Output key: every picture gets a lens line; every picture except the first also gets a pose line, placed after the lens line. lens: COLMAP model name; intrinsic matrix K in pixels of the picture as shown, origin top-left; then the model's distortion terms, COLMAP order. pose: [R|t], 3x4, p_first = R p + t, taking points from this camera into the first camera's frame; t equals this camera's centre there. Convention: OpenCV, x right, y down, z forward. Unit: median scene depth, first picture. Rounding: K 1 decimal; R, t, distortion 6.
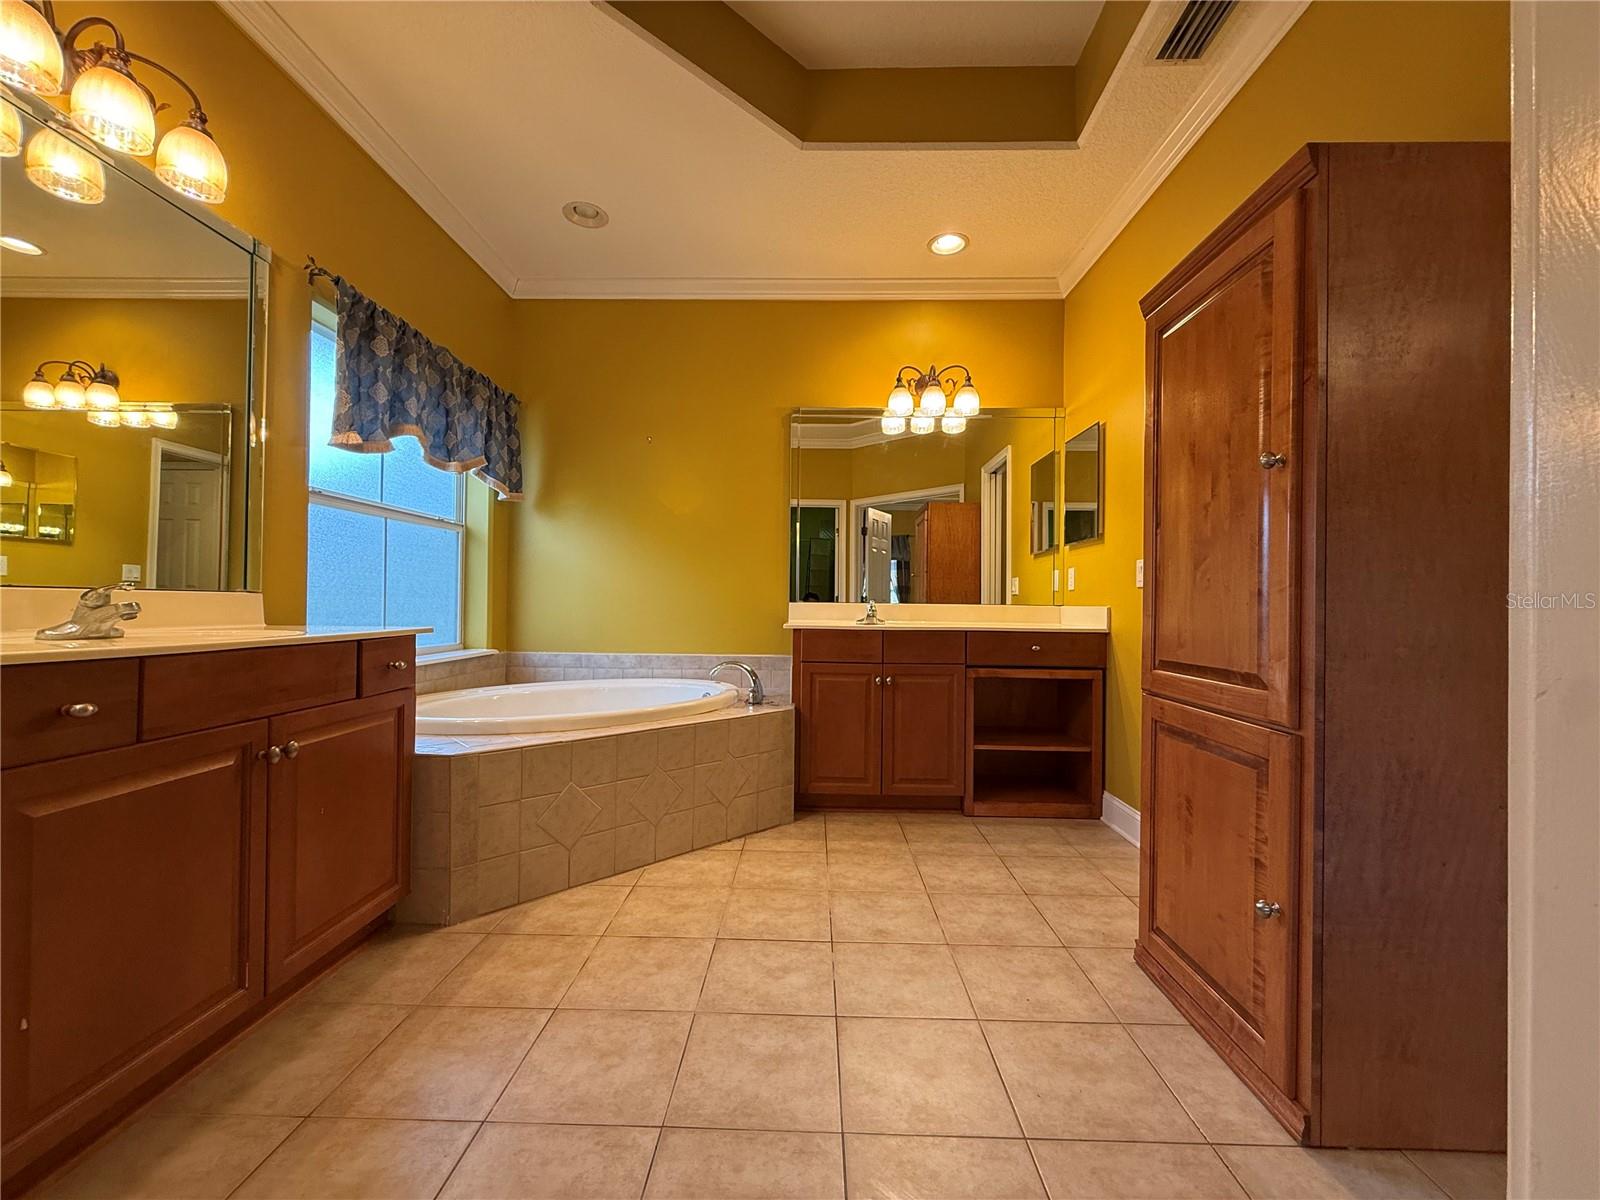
lens RADIAL K [[637.9, 0, 799.0], [0, 637.9, 600.9], [0, 0, 1]] dist [-0.001804, -0.000177]
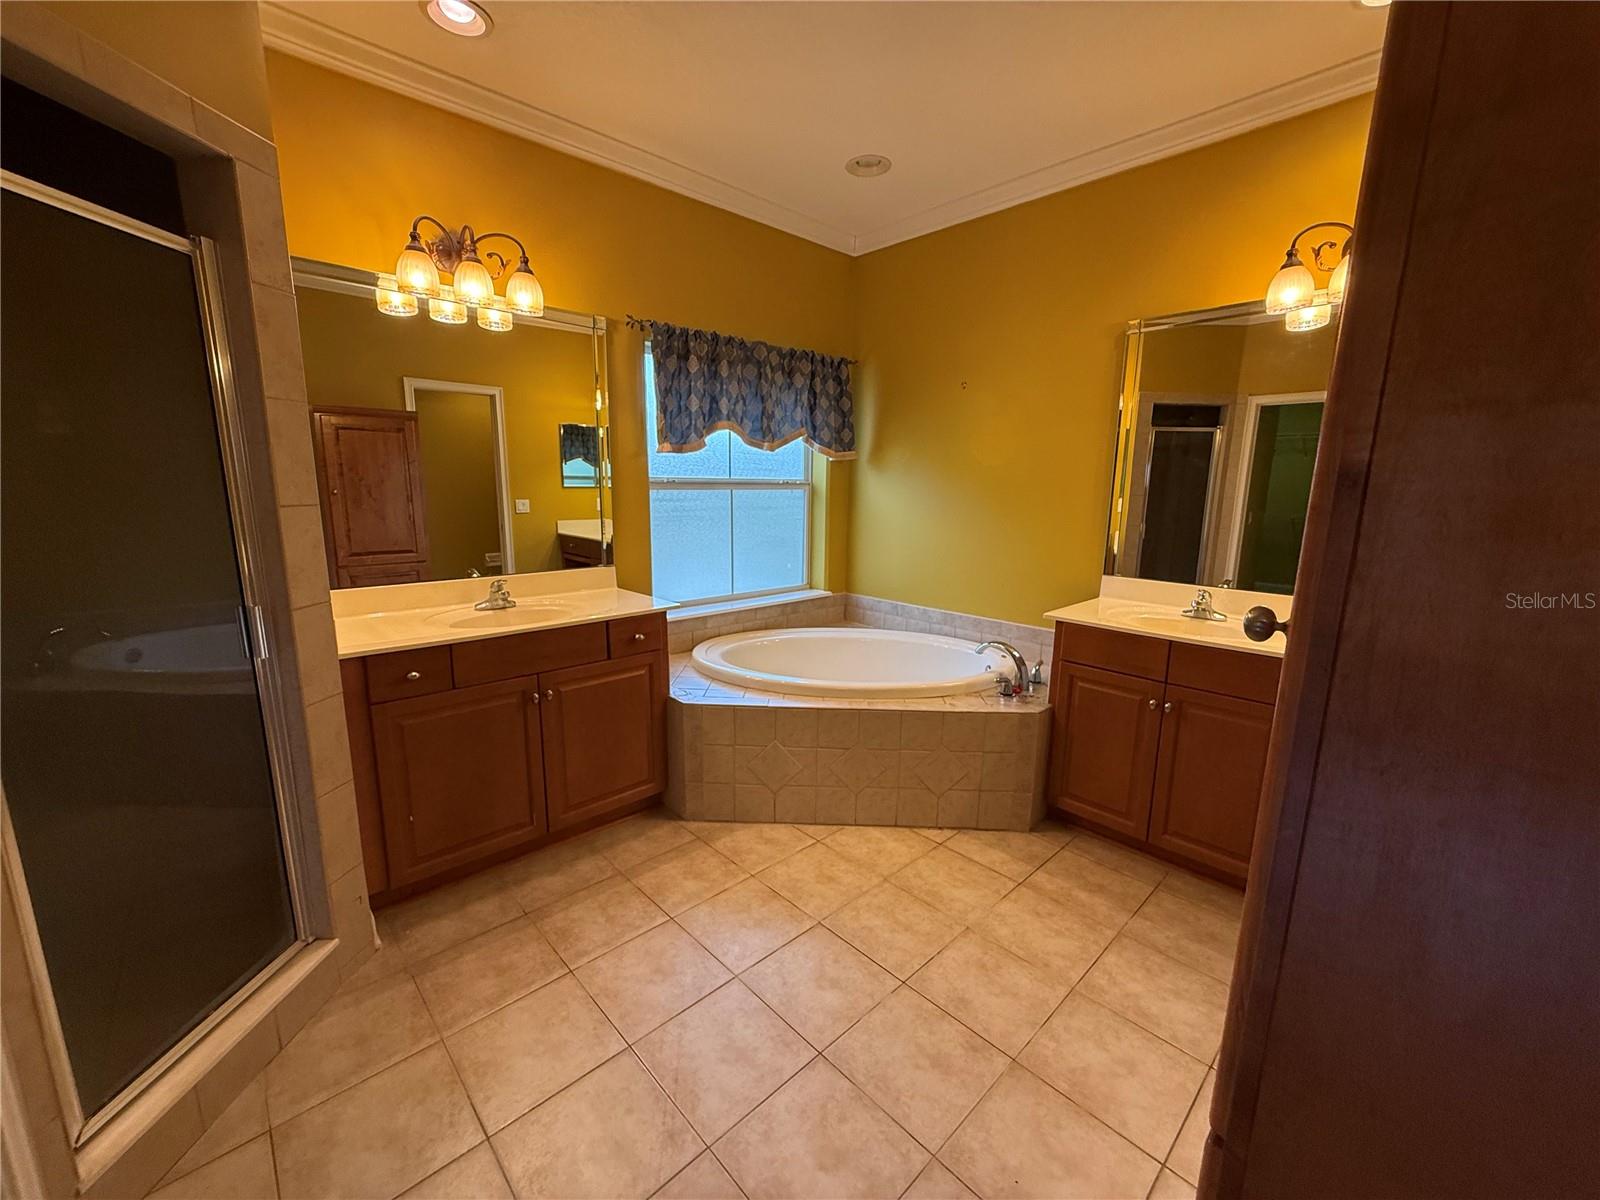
lens RADIAL K [[637.9, 0, 799.0], [0, 637.9, 600.9], [0, 0, 1]] dist [-0.001804, -0.000177]
pose [[0.701655, 0.128365, -0.700858, 0.424049], [0.001458, 0.983377, 0.181569, -0.167691], [0.712515, -0.128420, 0.689805, 0.222872]]
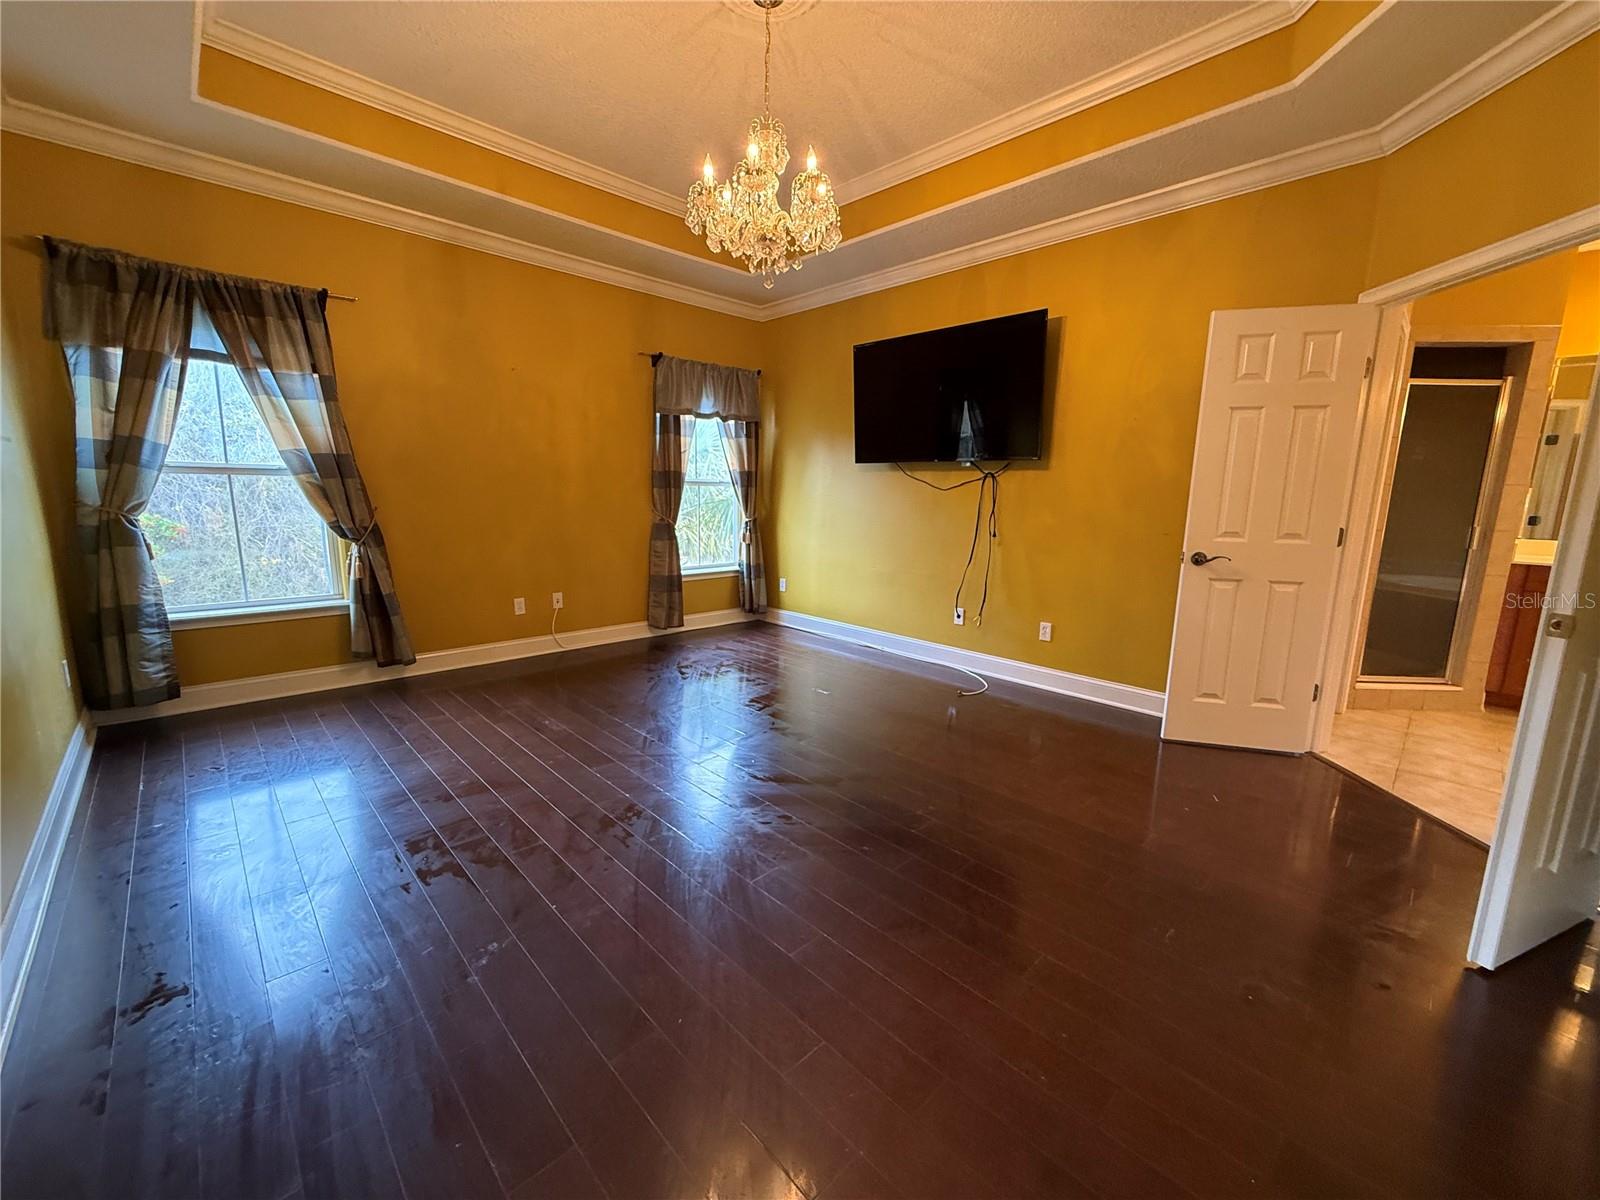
lens RADIAL K [[637.9, 0, 799.0], [0, 637.9, 600.9], [0, 0, 1]] dist [-0.001804, -0.000177]
pose [[-0.703222, 0.093181, -0.704838, 1.807241], [-0.025072, 0.987507, 0.155565, -0.068714], [0.710528, 0.127069, -0.692101, 0.196379]]
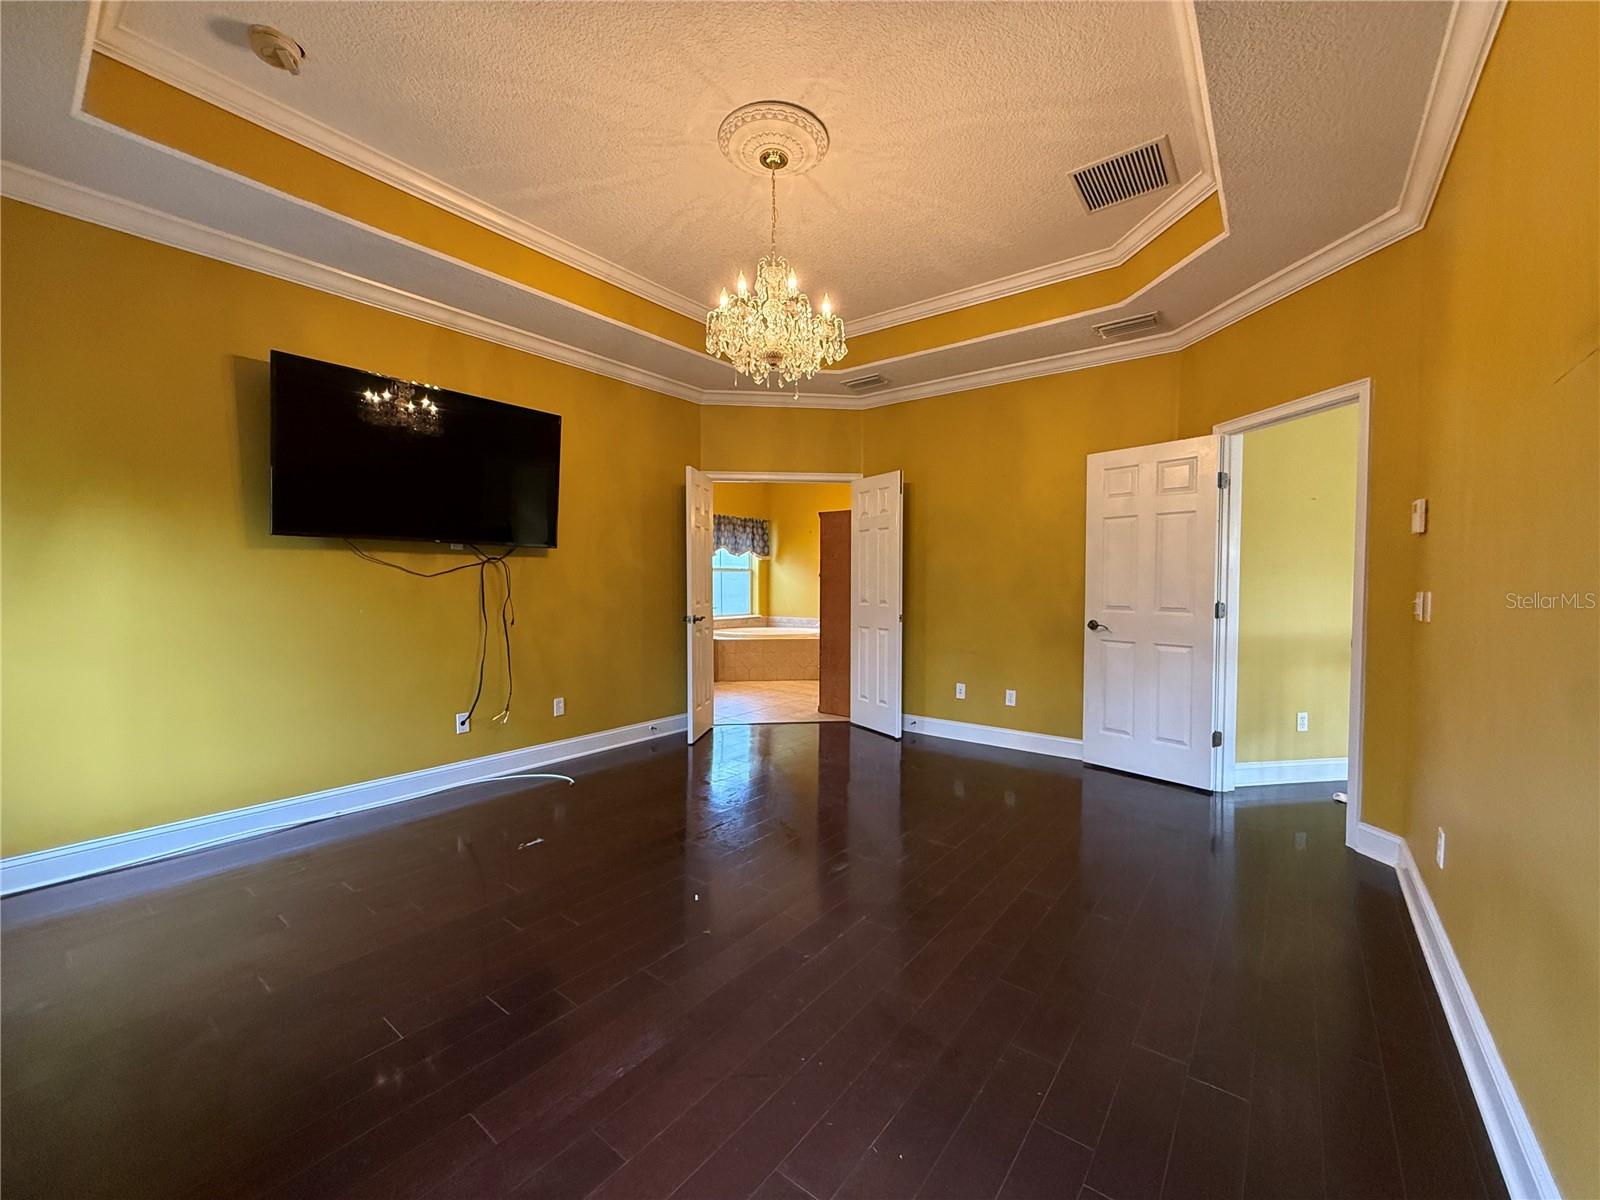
lens RADIAL K [[637.9, 0, 799.0], [0, 637.9, 600.9], [0, 0, 1]] dist [-0.001804, -0.000177]
pose [[0.803918, 0.006577, -0.594704, 1.780398], [0.012619, 0.999525, 0.028111, -0.083012], [0.594607, -0.030104, 0.803453, -1.515085]]
